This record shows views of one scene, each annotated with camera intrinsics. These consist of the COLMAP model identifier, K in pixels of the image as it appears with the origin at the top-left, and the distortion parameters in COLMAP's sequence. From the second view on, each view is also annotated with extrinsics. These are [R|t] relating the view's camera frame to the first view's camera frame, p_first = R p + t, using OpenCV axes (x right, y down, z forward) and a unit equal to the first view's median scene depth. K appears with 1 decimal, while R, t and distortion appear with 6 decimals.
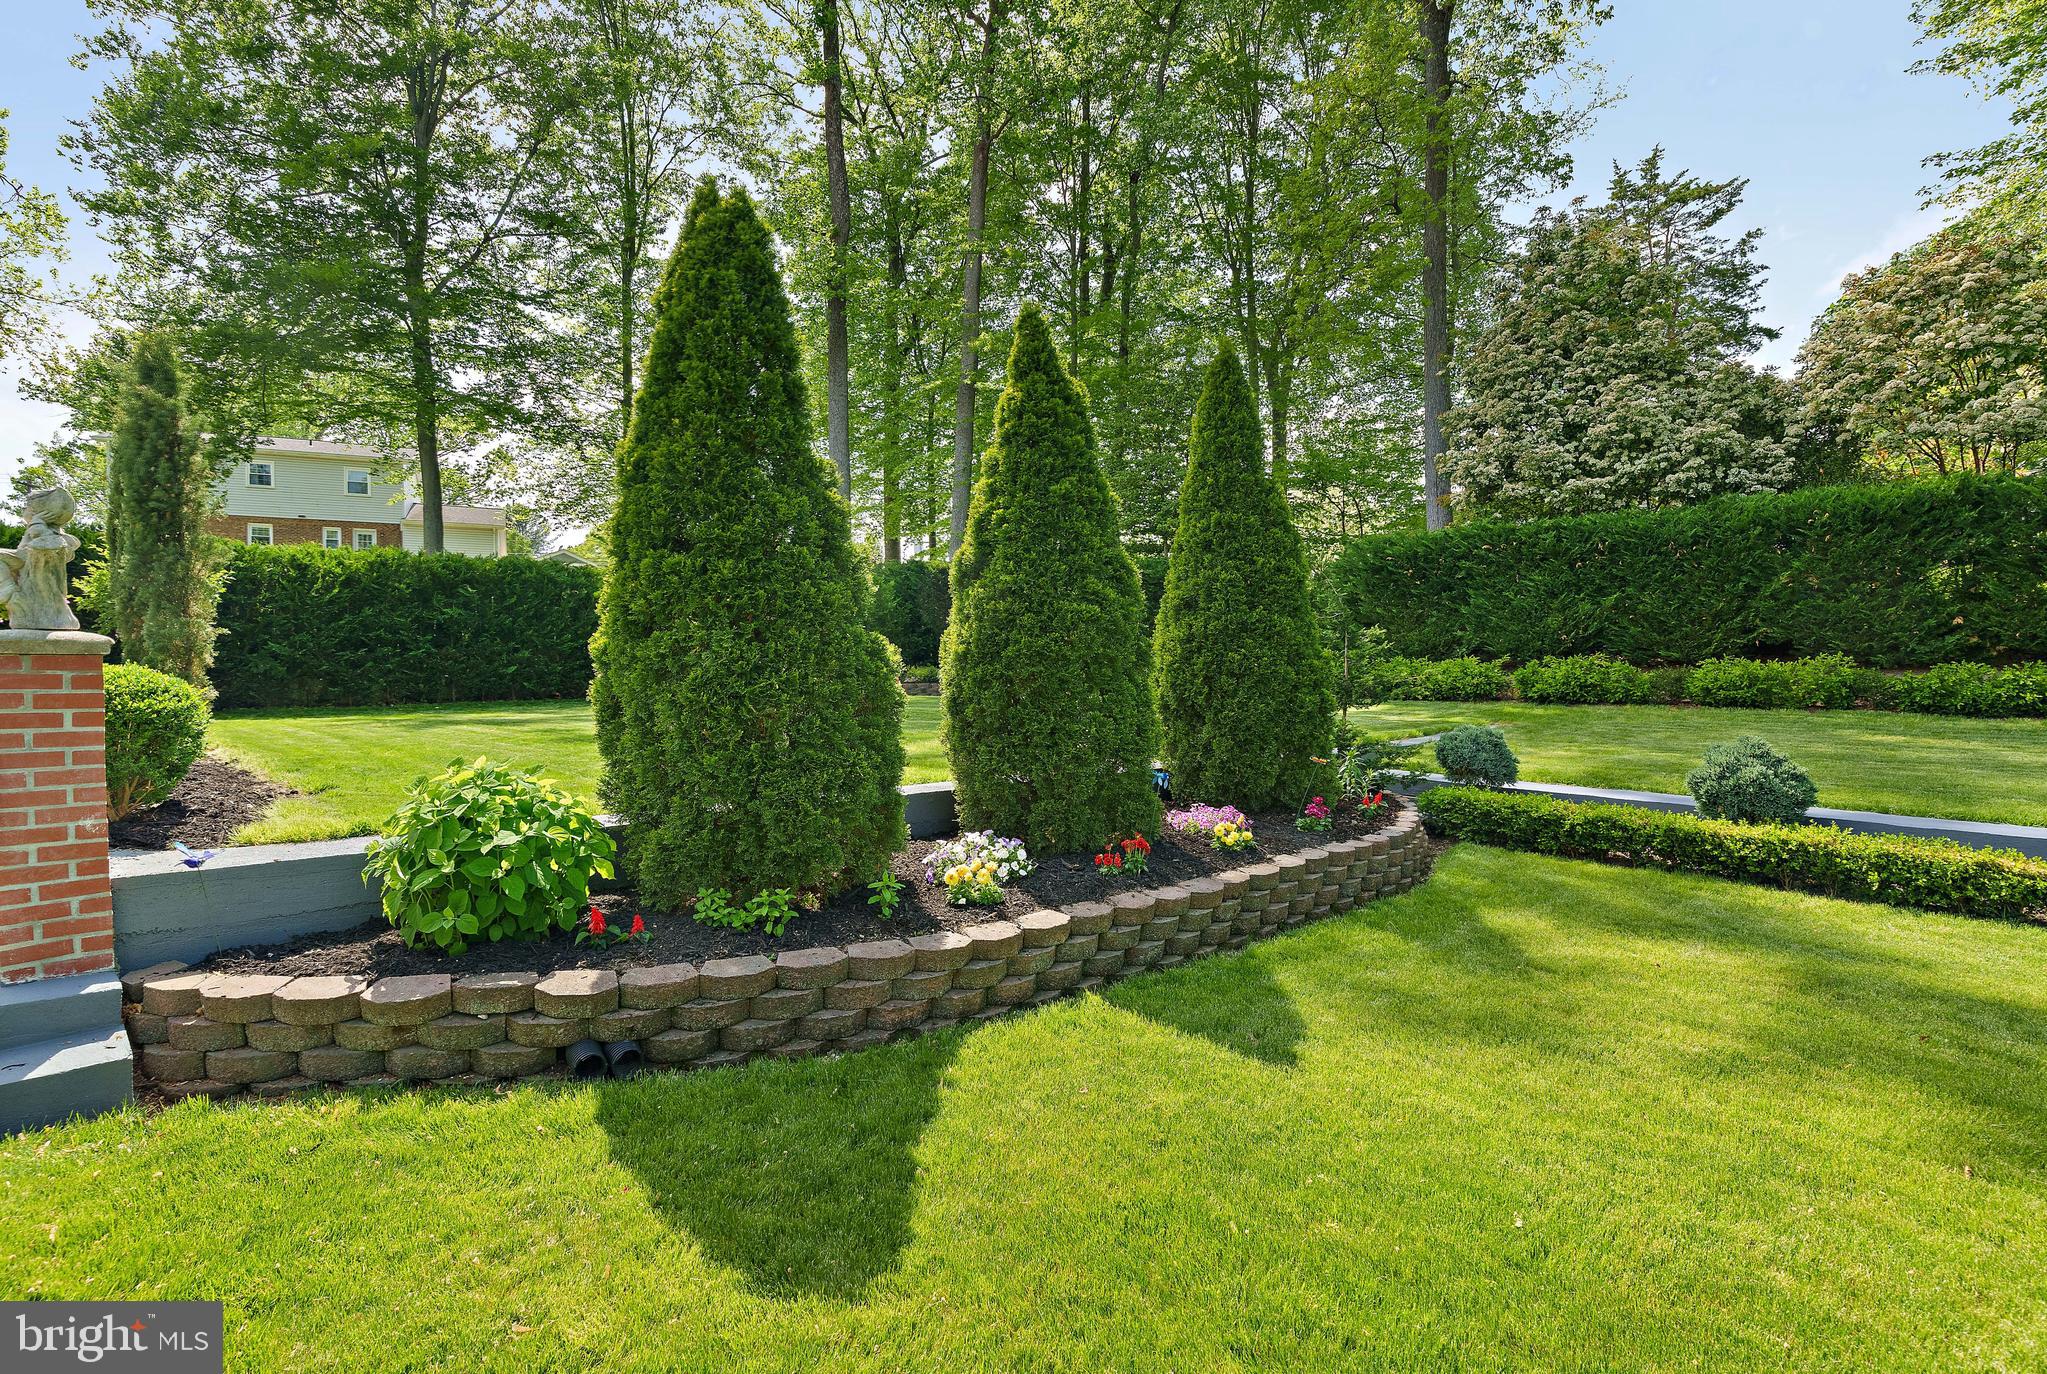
lens RADIAL K [[998.4, 0, 1023.5], [0, 998.4, 687.0], [0, 0, 1]] dist [0.001925, 0.000225]
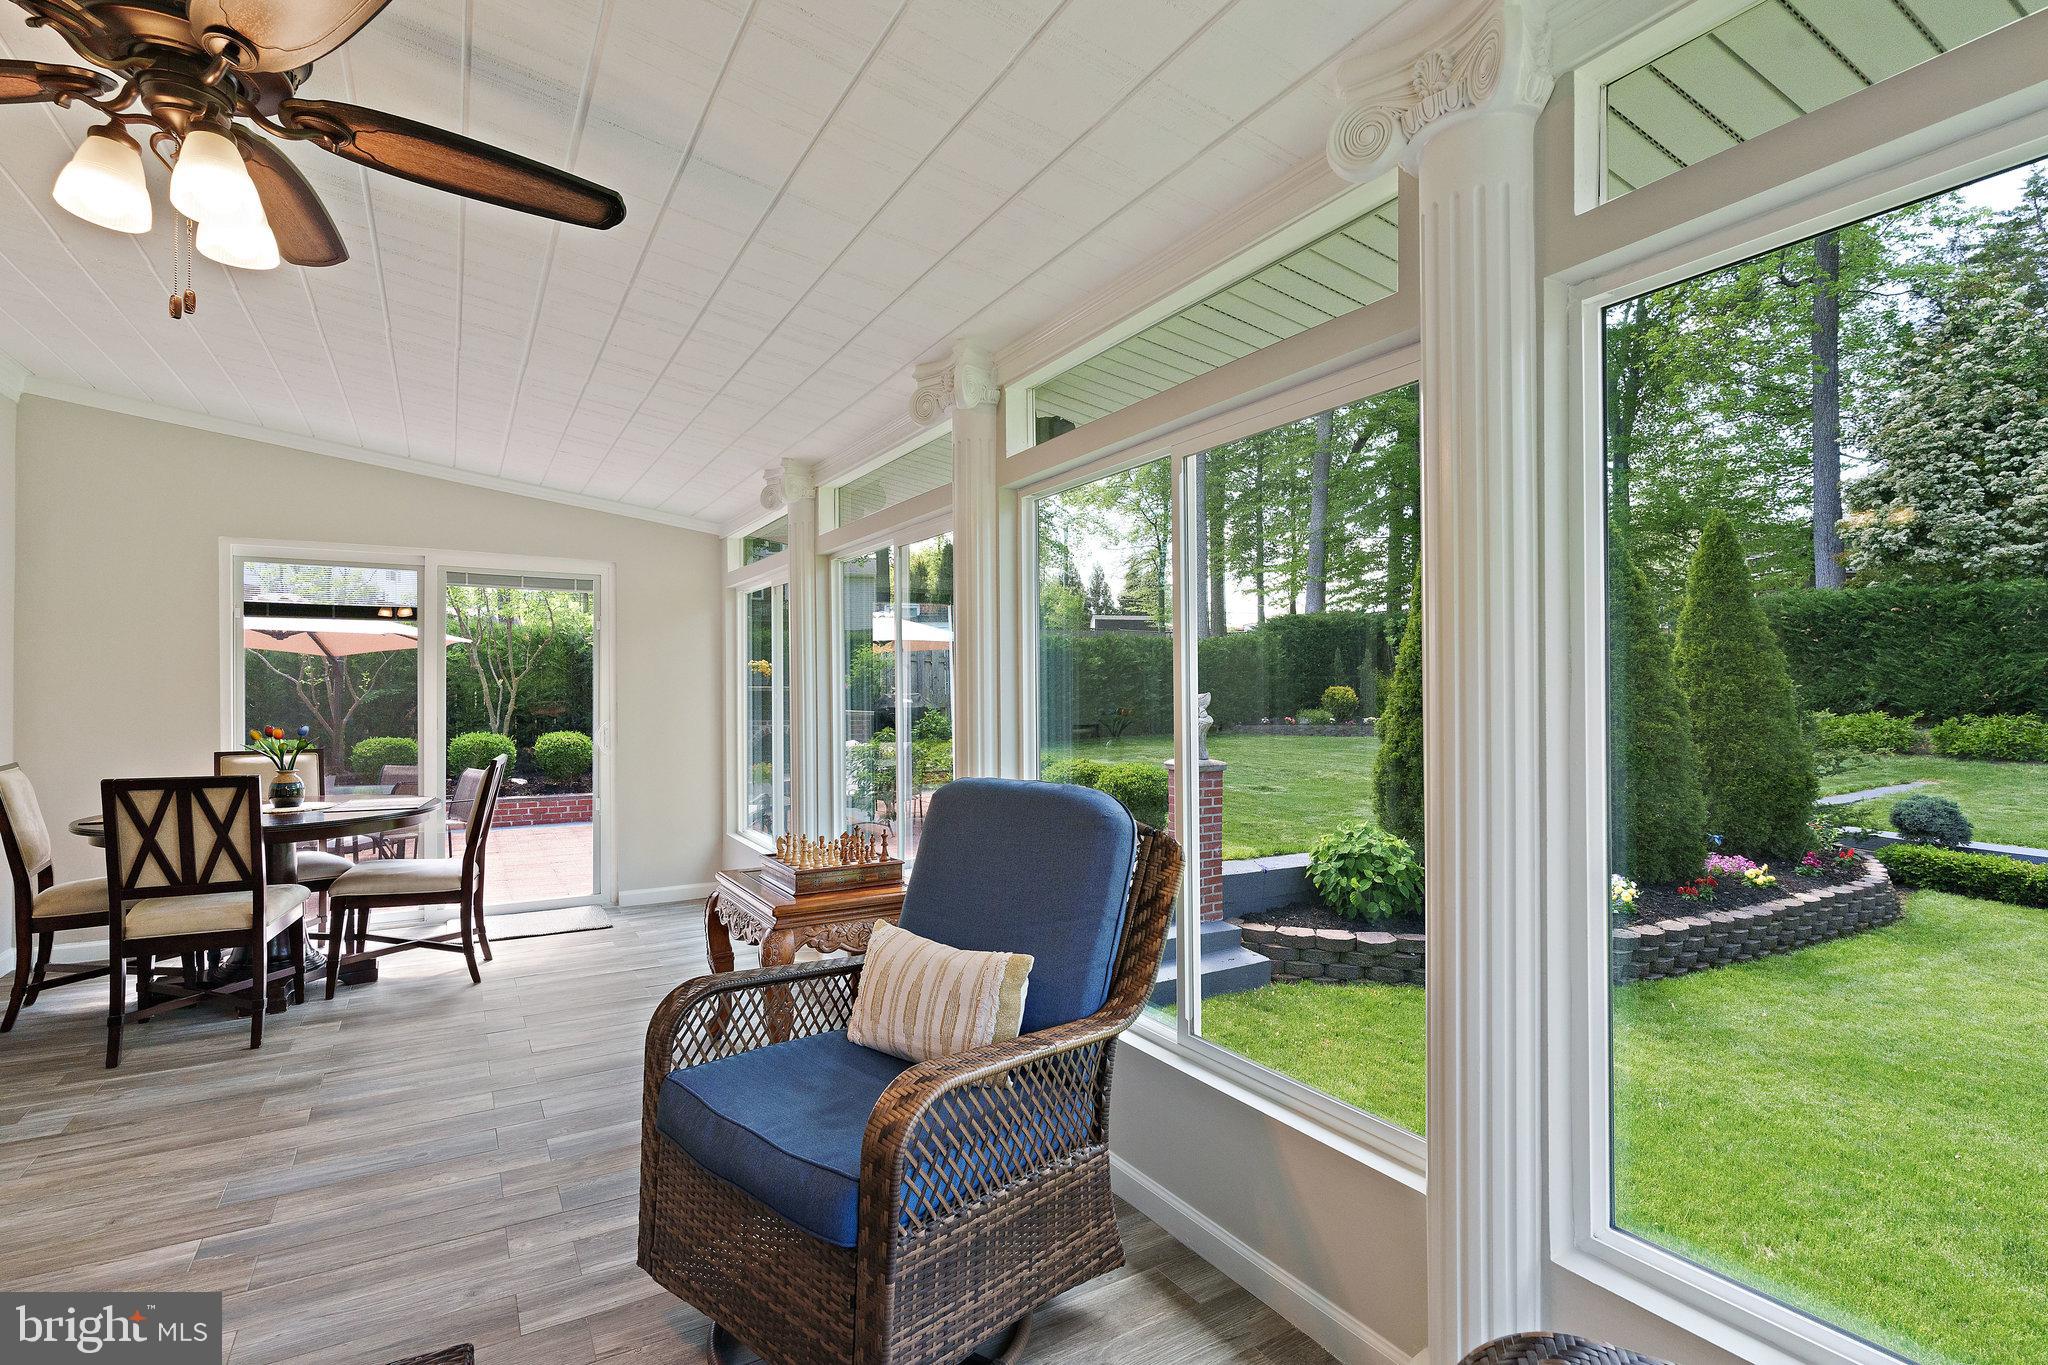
lens RADIAL K [[988.9, 0, 1021.6], [0, 988.9, 687.7], [0, 0, 1]] dist [0.005294, -0.000086]
pose [[0.969942, 0.003235, -0.243316, -0.189465], [-0.005483, 0.999948, -0.008565, -0.043461], [0.243276, 0.009642, 0.969909, -0.263166]]
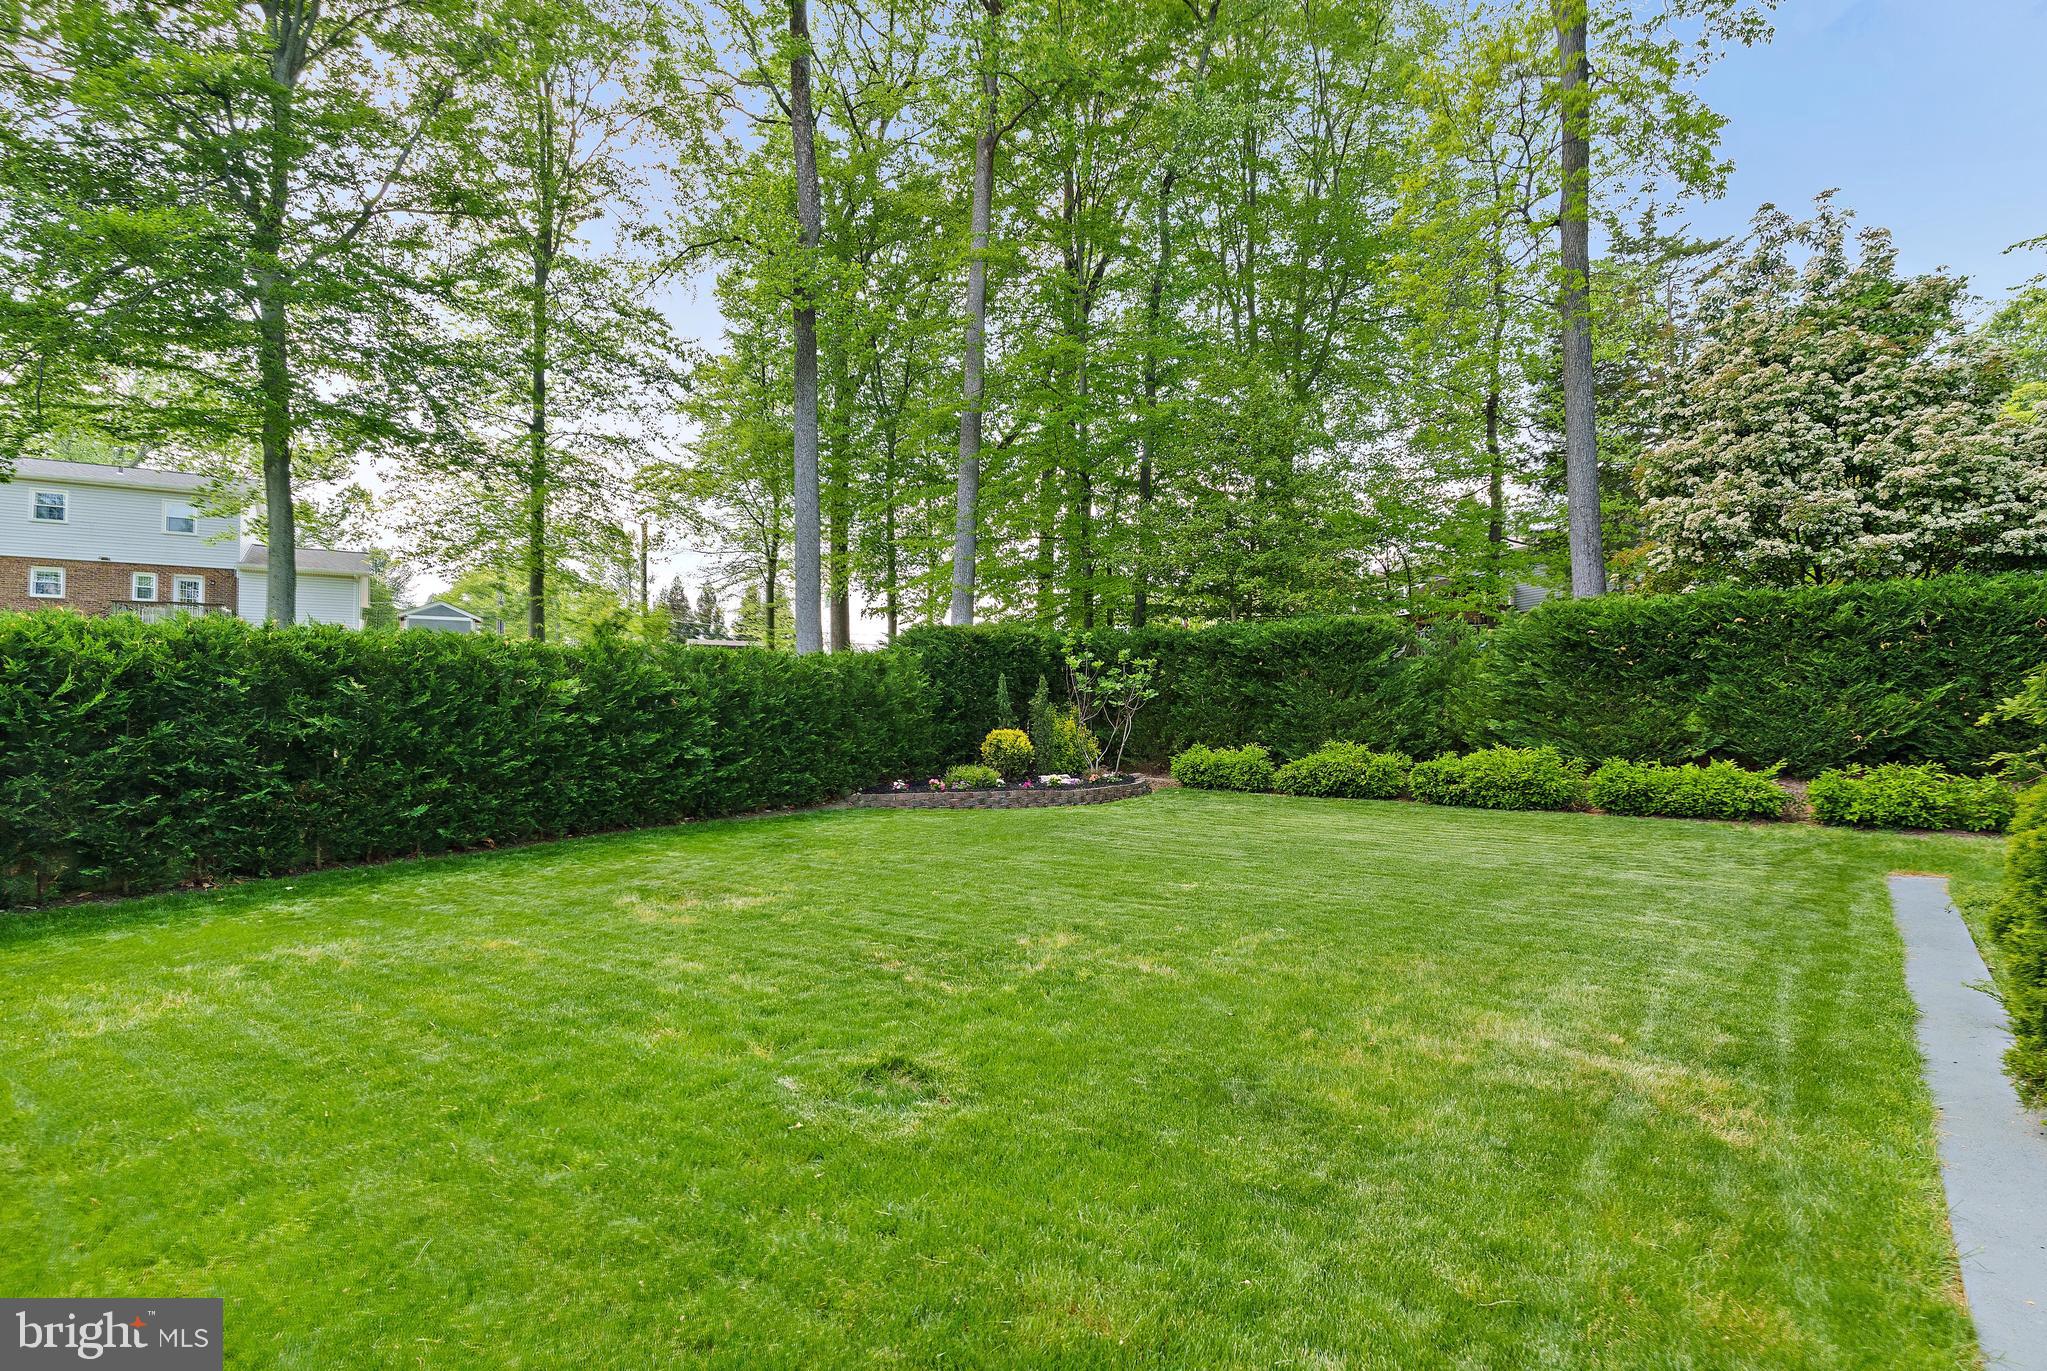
lens RADIAL K [[985.8, 0, 1013.6], [0, 985.8, 683.6], [0, 0, 1]] dist [-0.001883, 0.000079]
pose [[0.993628, -0.000222, 0.112706, -0.192760], [0.006125, 0.998627, -0.052024, -0.055557], [-0.112539, 0.052383, 0.992266, 0.312621]]
